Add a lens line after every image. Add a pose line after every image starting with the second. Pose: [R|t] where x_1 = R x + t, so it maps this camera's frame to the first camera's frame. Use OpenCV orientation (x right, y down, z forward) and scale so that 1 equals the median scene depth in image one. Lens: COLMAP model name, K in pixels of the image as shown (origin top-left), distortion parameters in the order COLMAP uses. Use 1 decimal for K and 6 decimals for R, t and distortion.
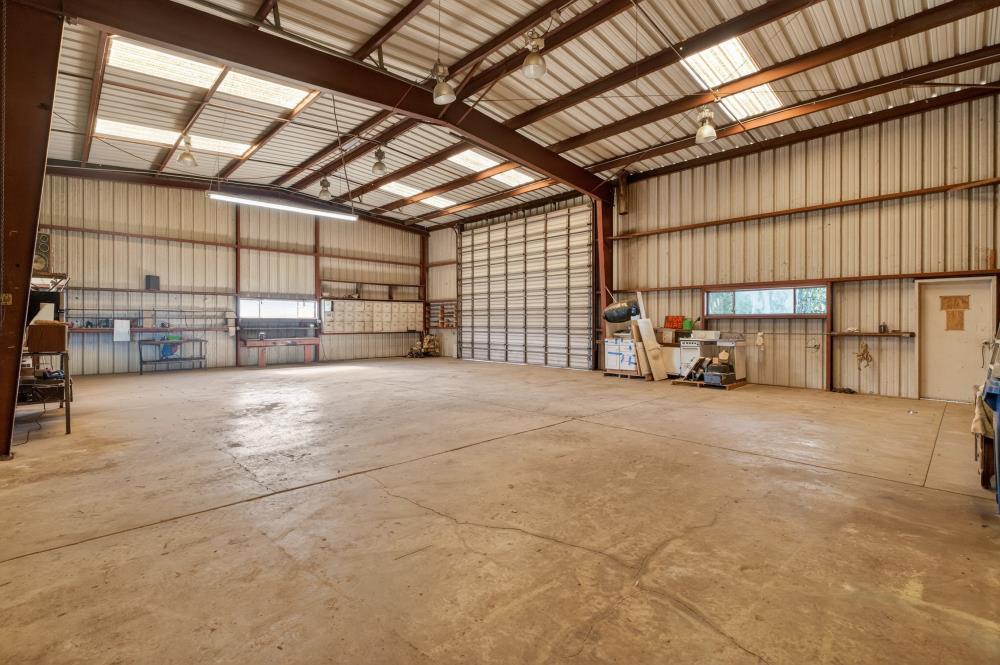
lens RADIAL K [[455.5, 0, 496.9], [0, 455.5, 321.1], [0, 0, 1]] dist [0.000386, -0.000436]
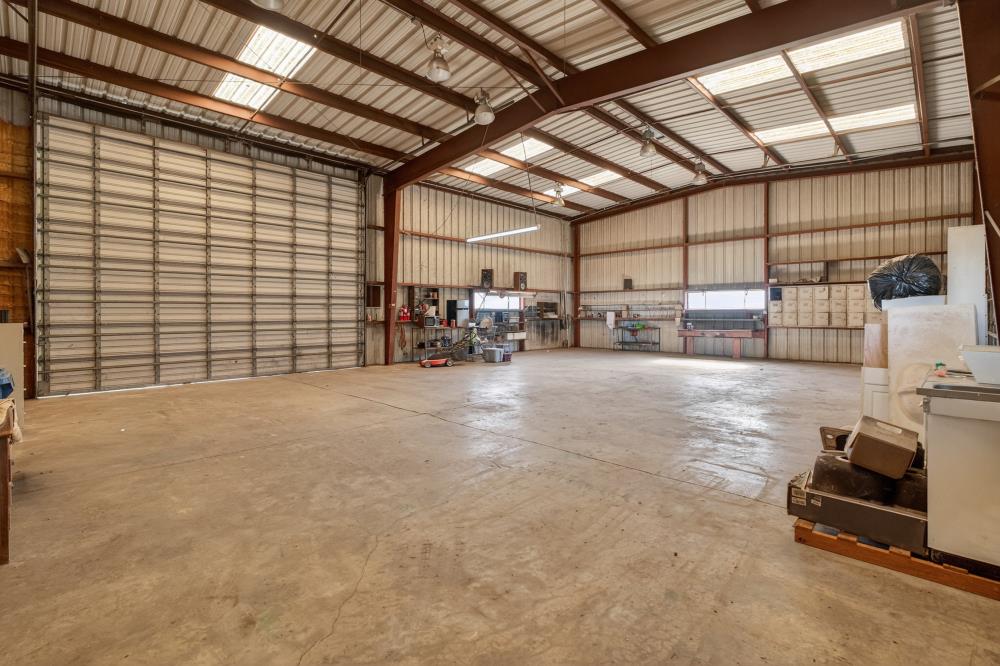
lens RADIAL K [[458.8, 0, 496.1], [0, 458.8, 311.0], [0, 0, 1]] dist [0.000790, 0.000017]
pose [[0.031658, -0.004363, -0.999489, 0.497372], [0.004289, 0.999982, -0.004230, -0.000744], [0.999490, -0.004153, 0.031676, 0.481475]]
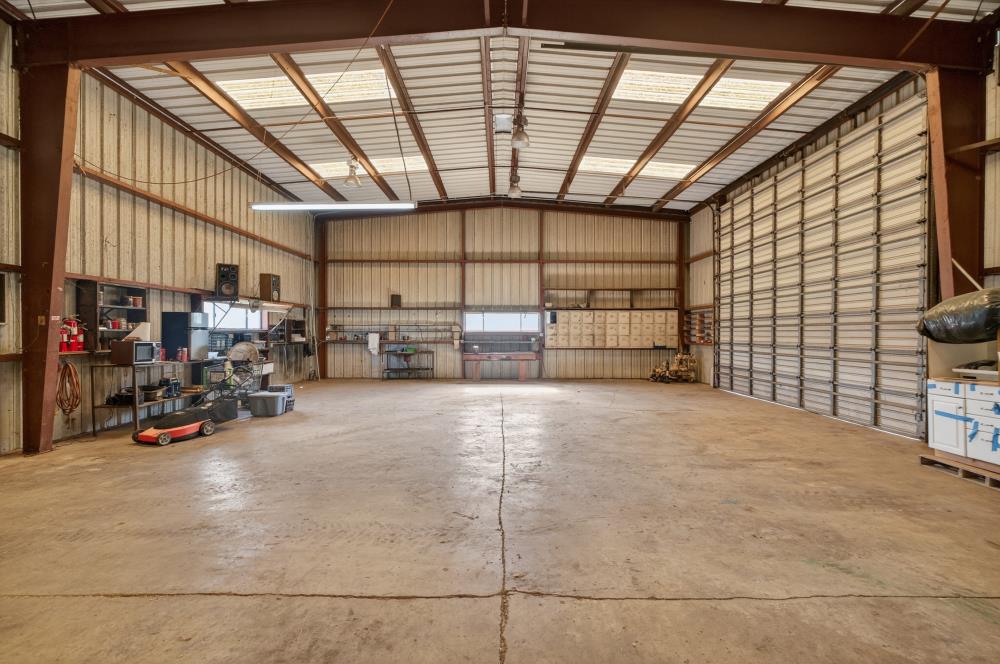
lens RADIAL K [[456.4, 0, 500.0], [0, 456.4, 332.0], [0, 0, 1]] dist [0.021225, -0.000436]
pose [[0.722070, -0.000078, -0.691820, 0.190085], [-0.000200, 1.000000, -0.000322, -0.004916], [0.691820, 0.000371, 0.722070, 0.300576]]
